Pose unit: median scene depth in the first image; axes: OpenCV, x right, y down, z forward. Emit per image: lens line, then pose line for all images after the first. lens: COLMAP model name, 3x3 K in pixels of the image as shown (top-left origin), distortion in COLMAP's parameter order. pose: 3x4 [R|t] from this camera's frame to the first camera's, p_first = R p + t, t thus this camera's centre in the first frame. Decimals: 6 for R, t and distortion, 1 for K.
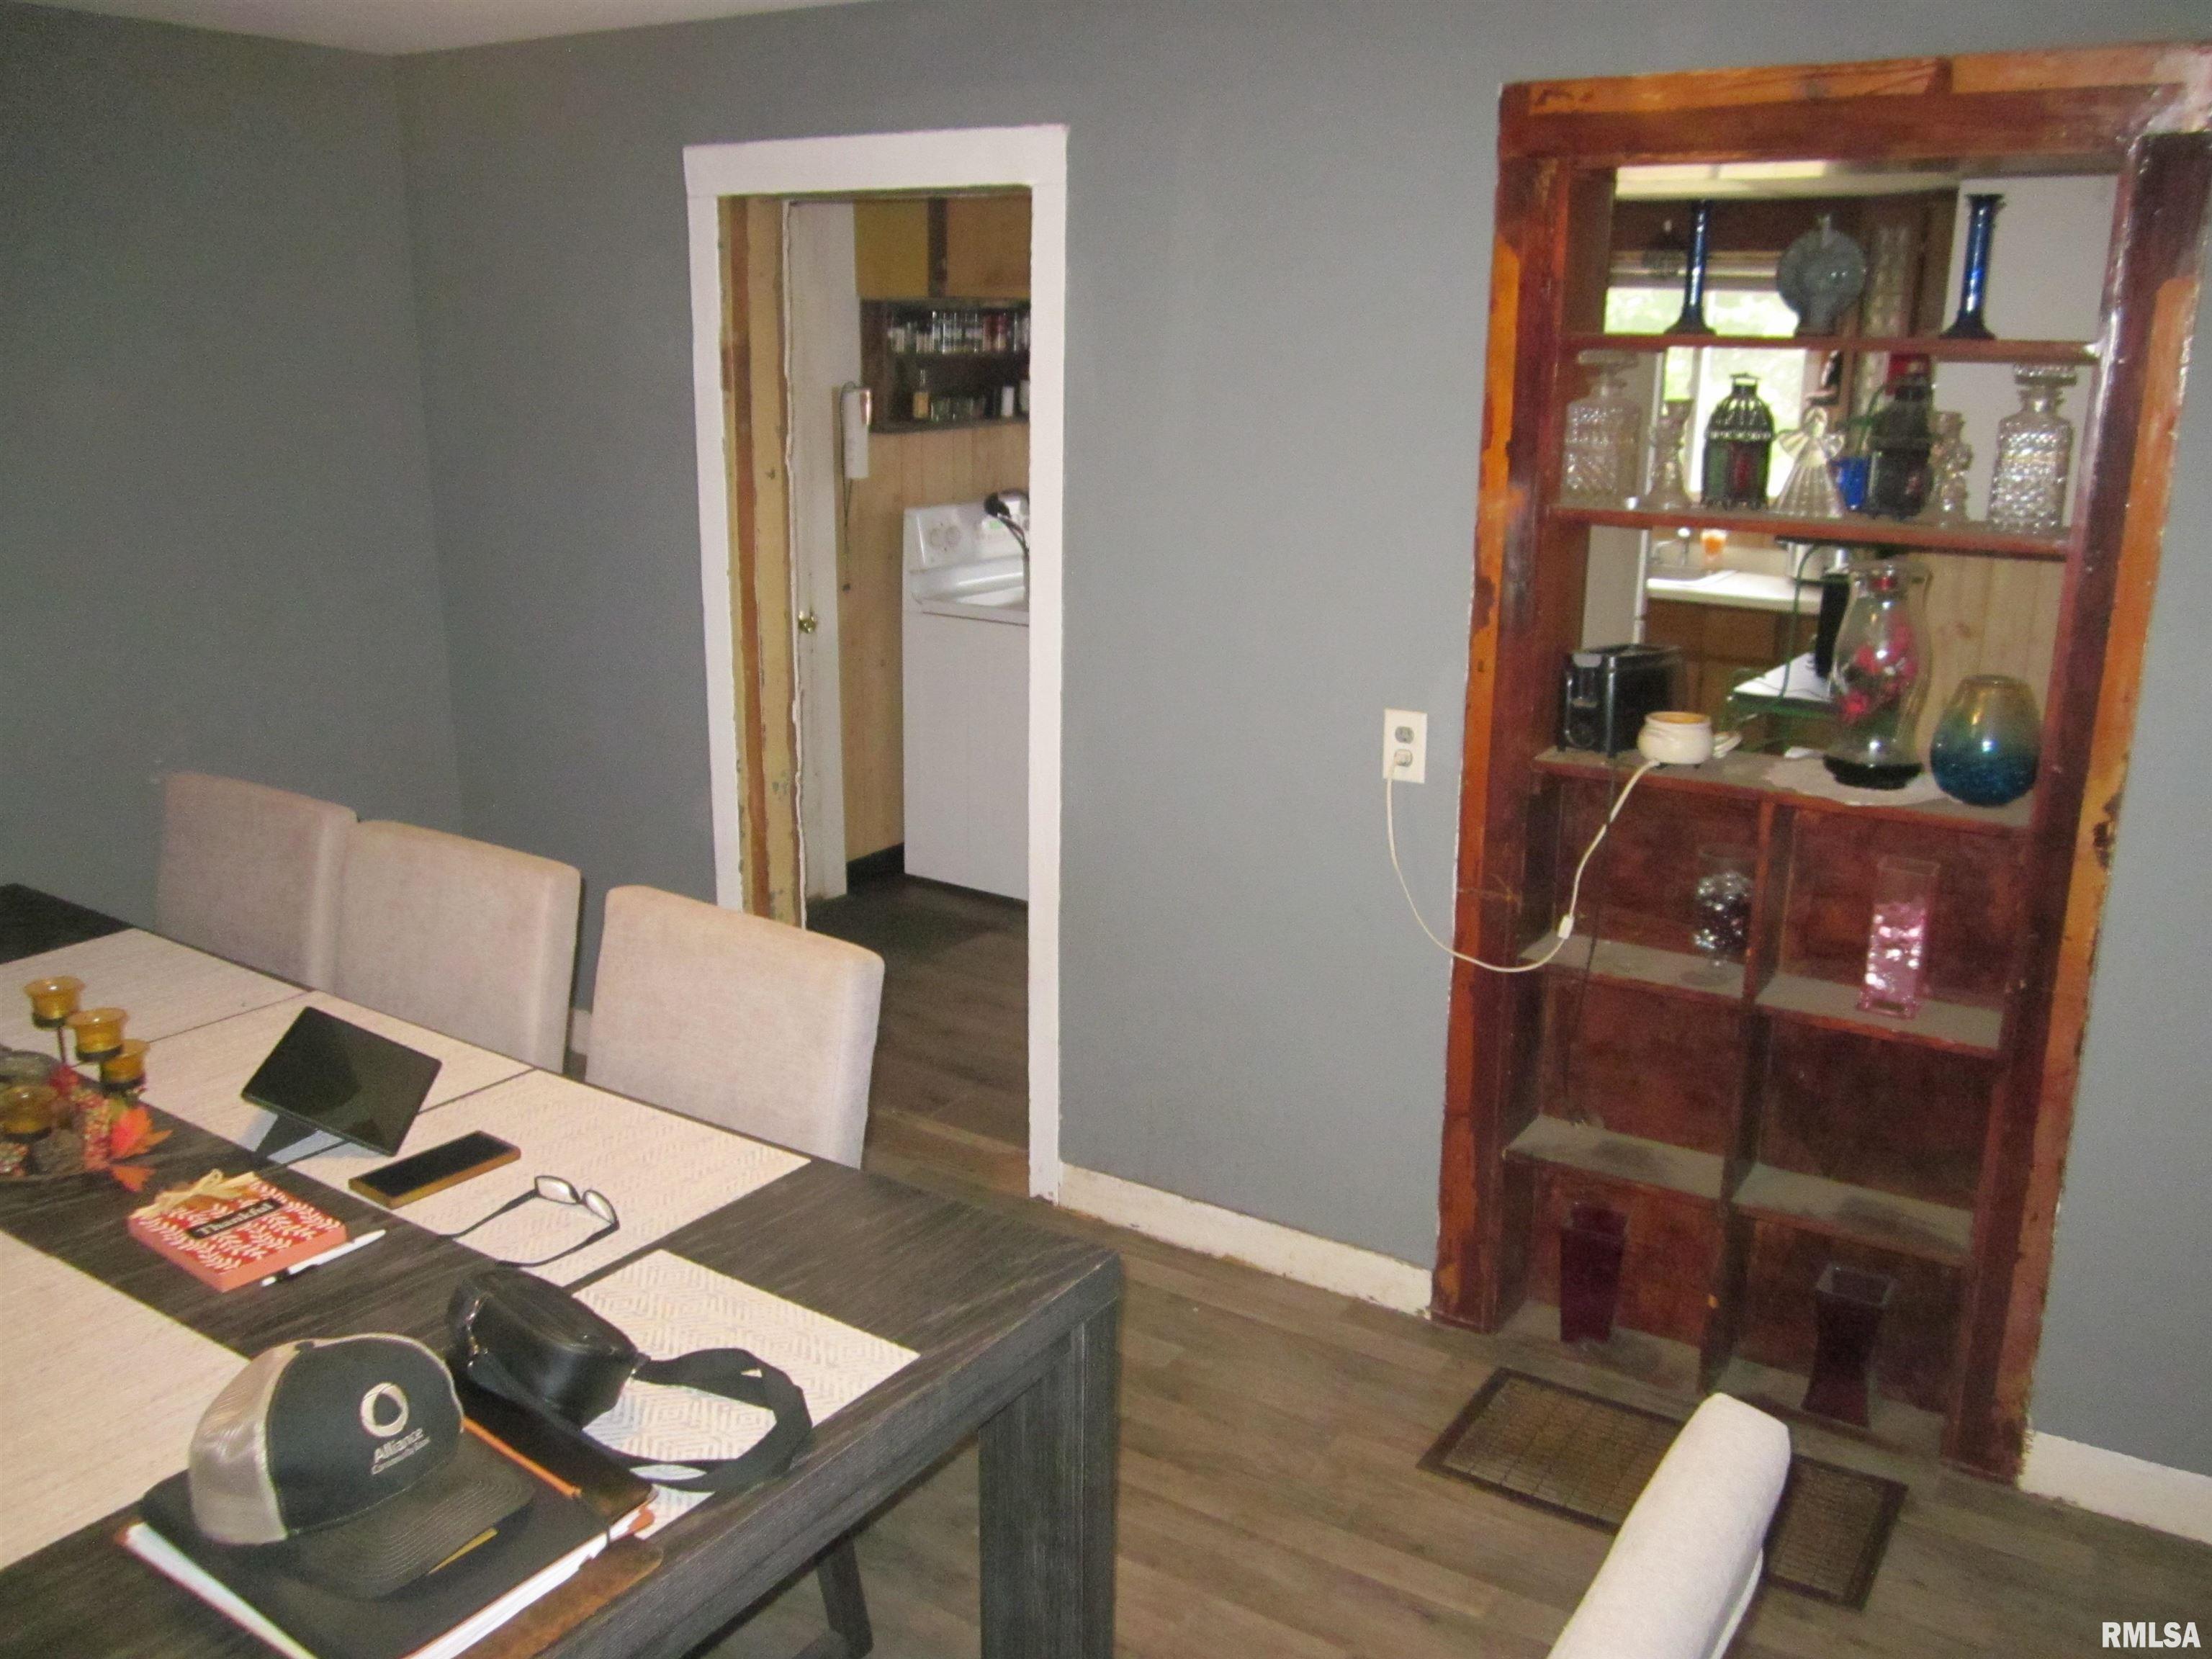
lens RADIAL K [[1834.0, 0, 1128.8], [0, 1834.0, 835.5], [0, 0, 1]] dist [-0.059061, -0.014505]
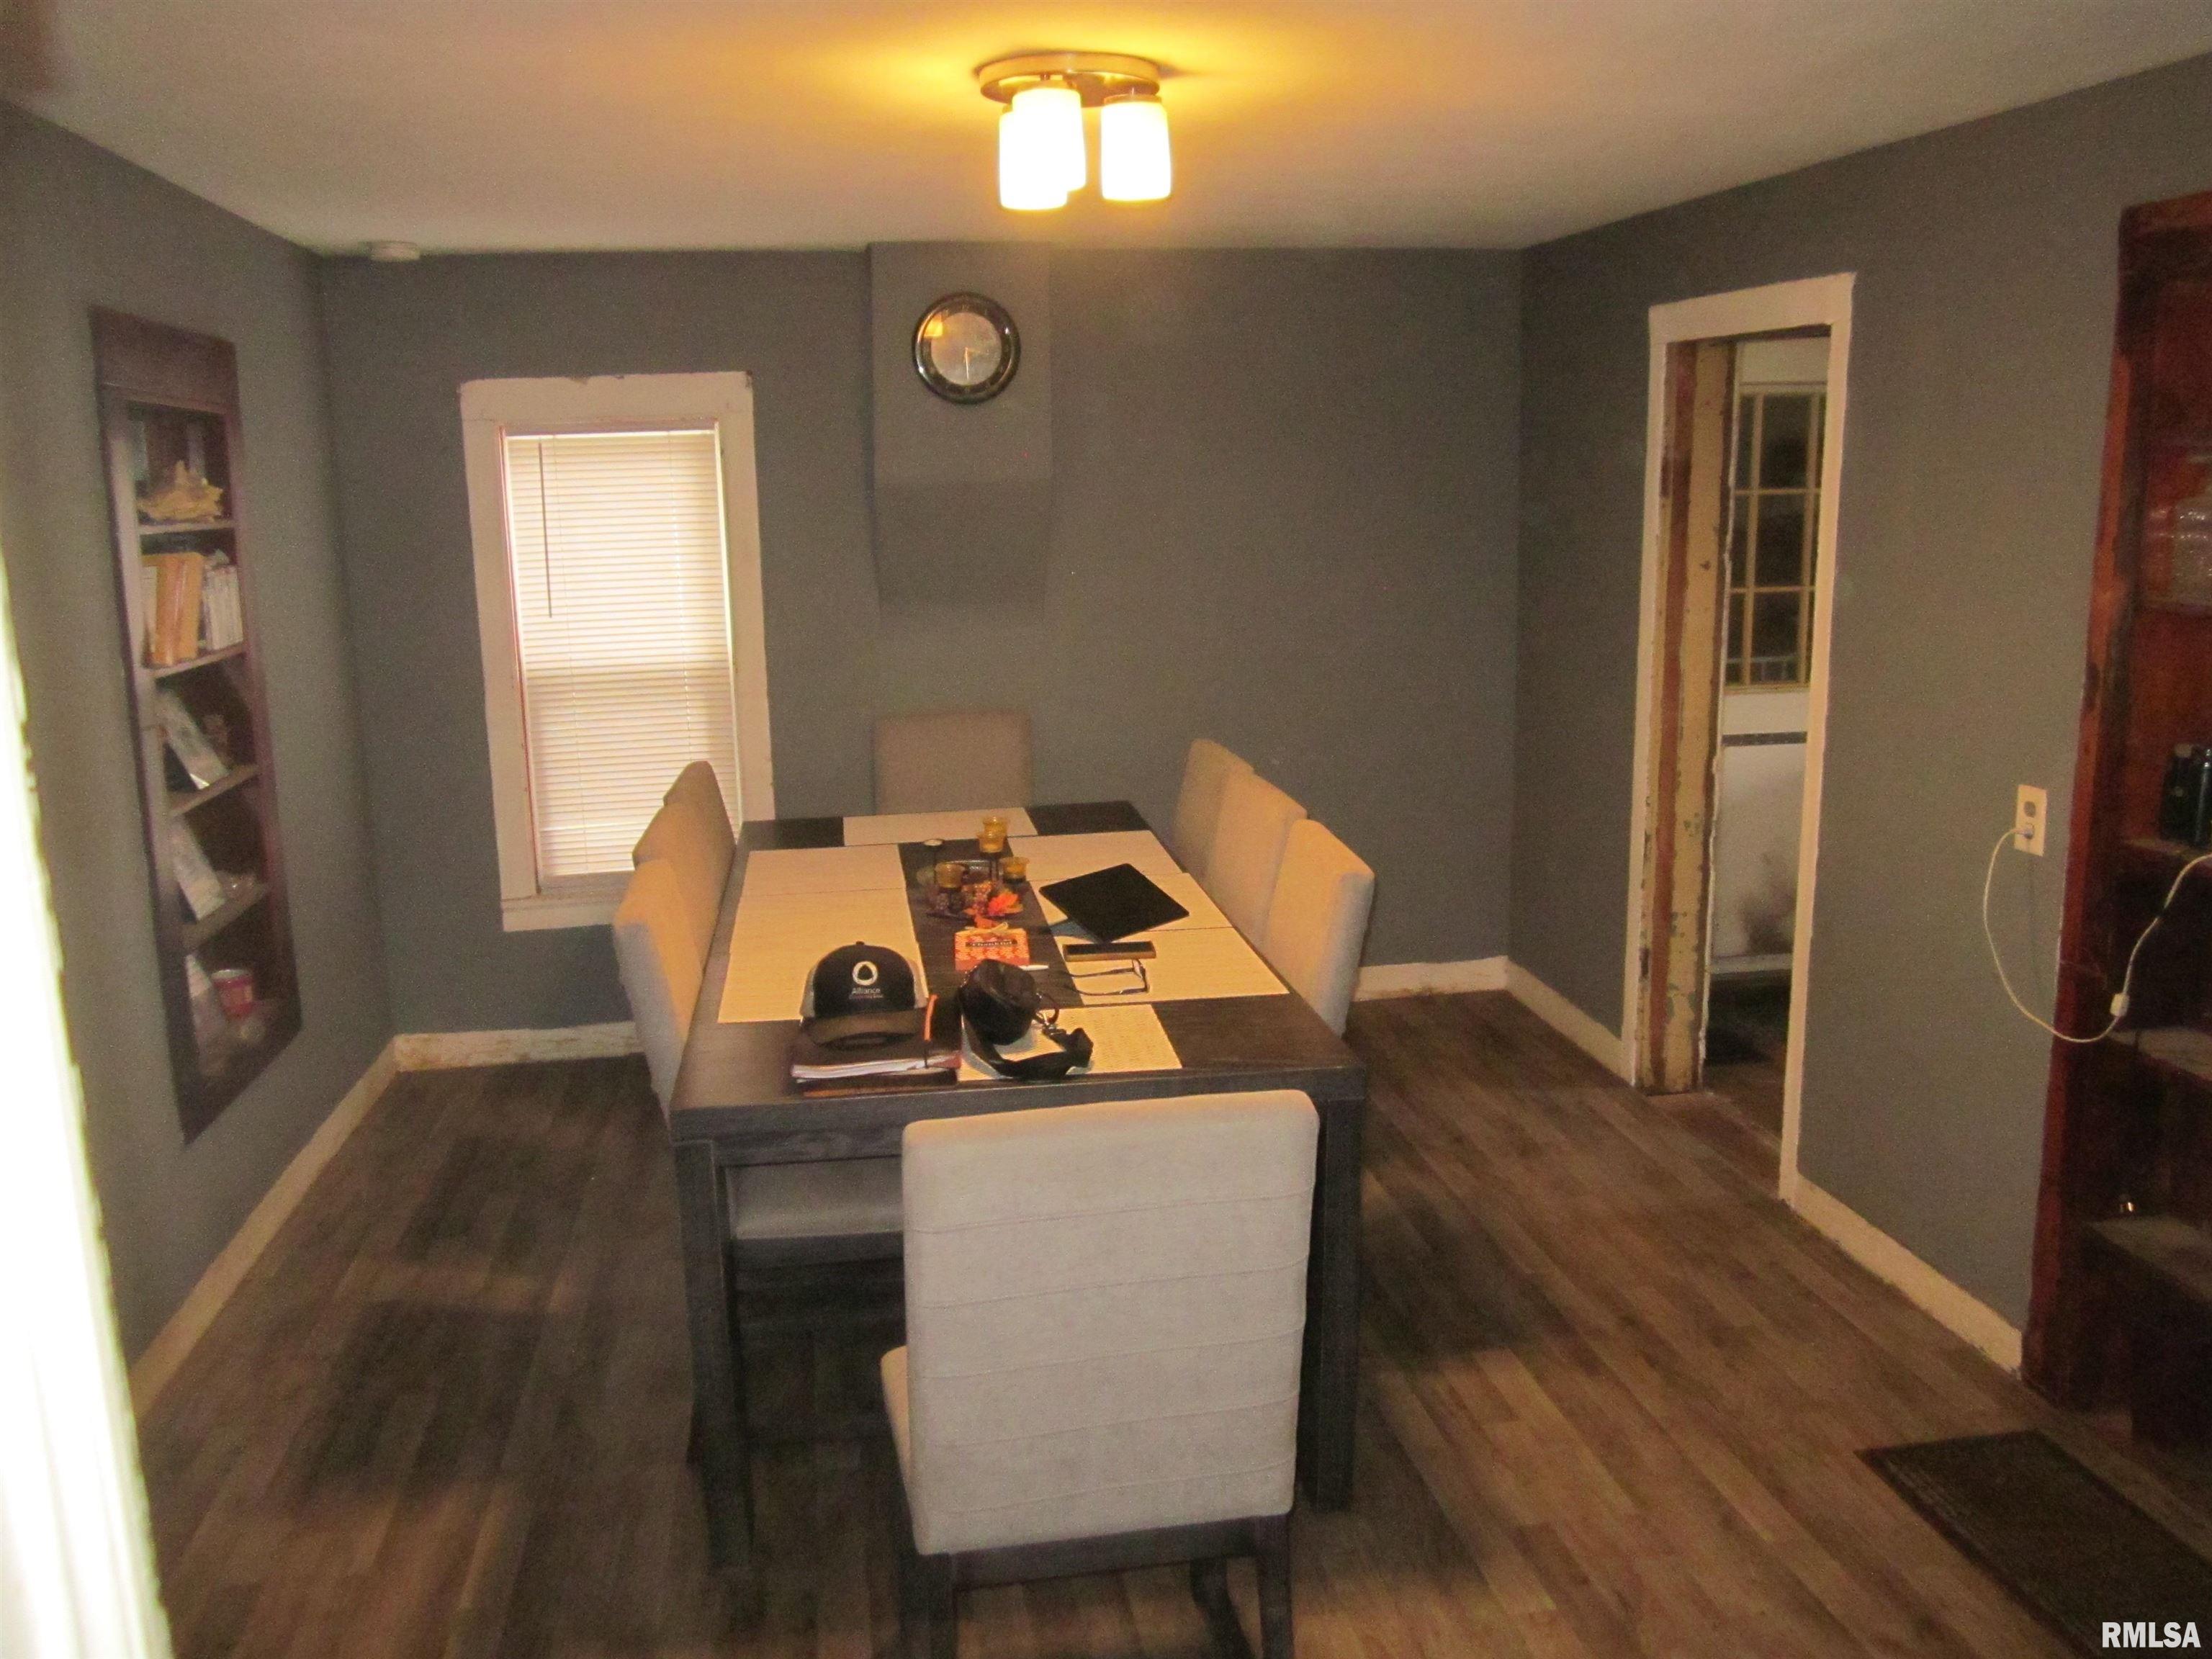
lens RADIAL K [[1834.0, 0, 1128.8], [0, 1834.0, 835.5], [0, 0, 1]] dist [-0.059061, -0.014505]
pose [[0.670489, 0.123997, -0.731484, 0.584428], [-0.170978, 0.985221, 0.010288, 0.040797], [0.721950, 0.118169, 0.681780, -0.101911]]
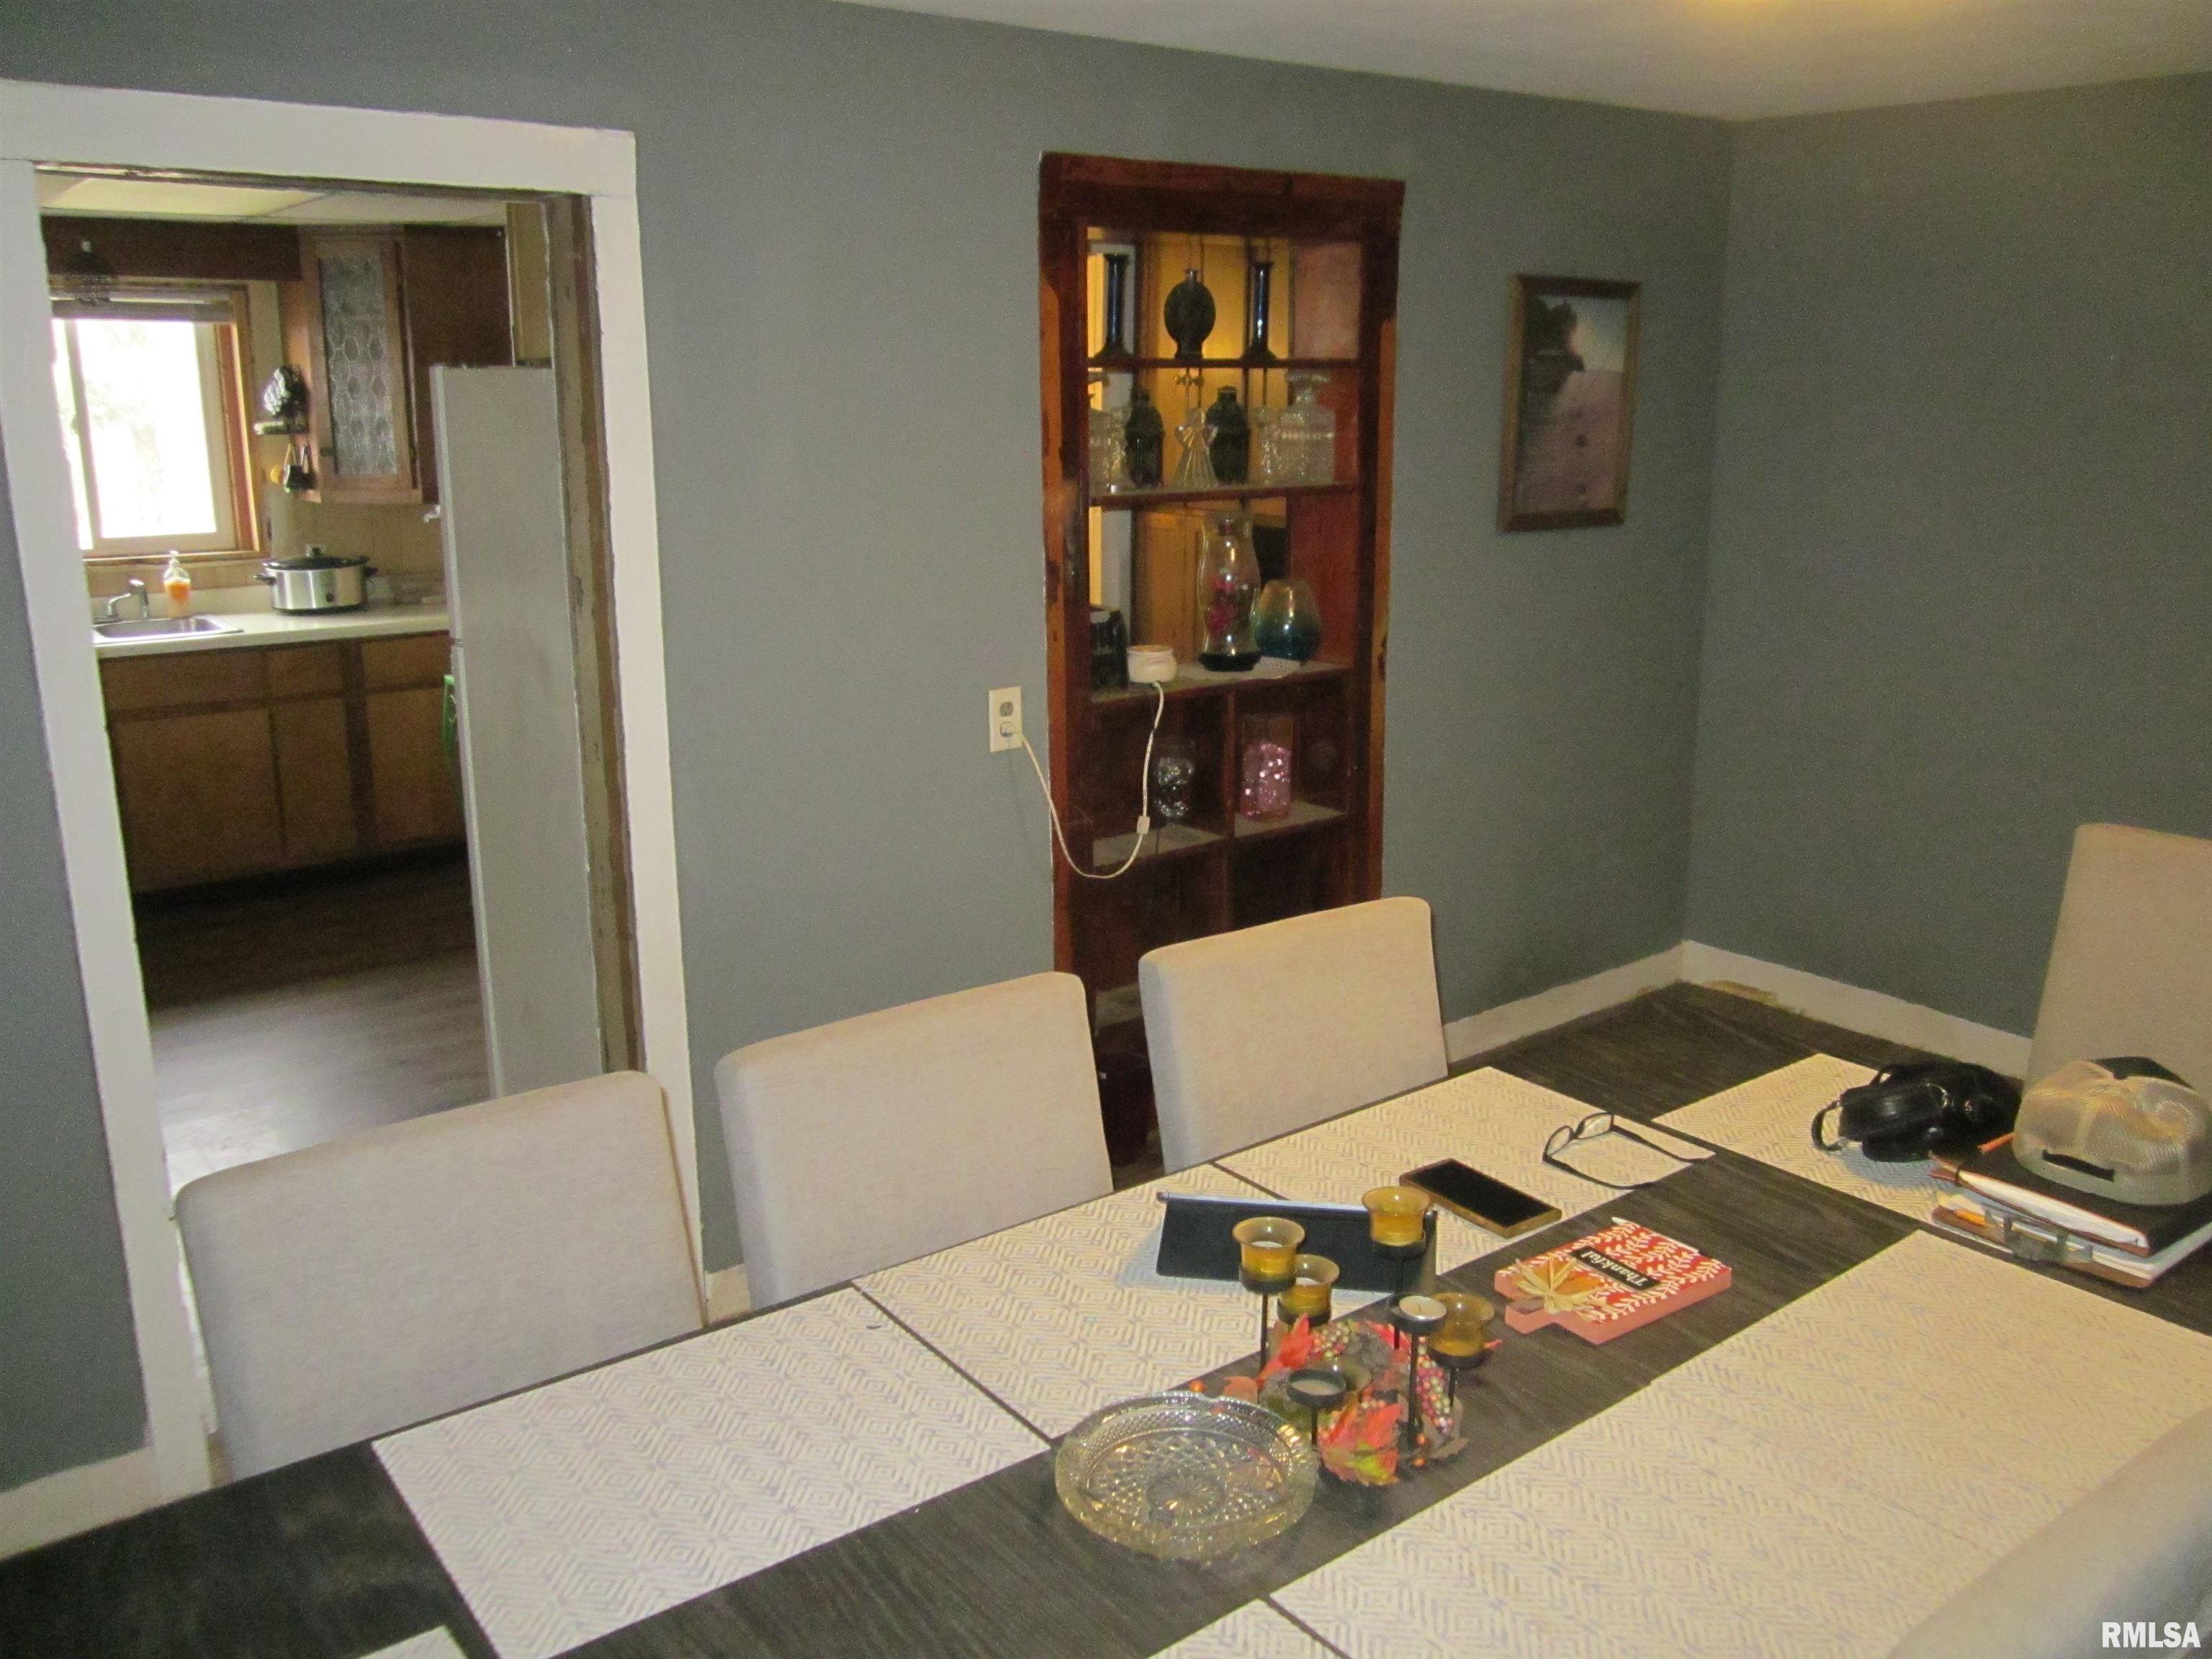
lens RADIAL K [[1834.0, 0, 1128.8], [0, 1834.0, 835.5], [0, 0, 1]] dist [-0.059061, -0.014505]
pose [[0.319598, -0.242132, 0.916095, -0.911975], [0.251488, 0.953802, 0.164362, -0.151641], [-0.913570, 0.177857, 0.365727, 0.538132]]
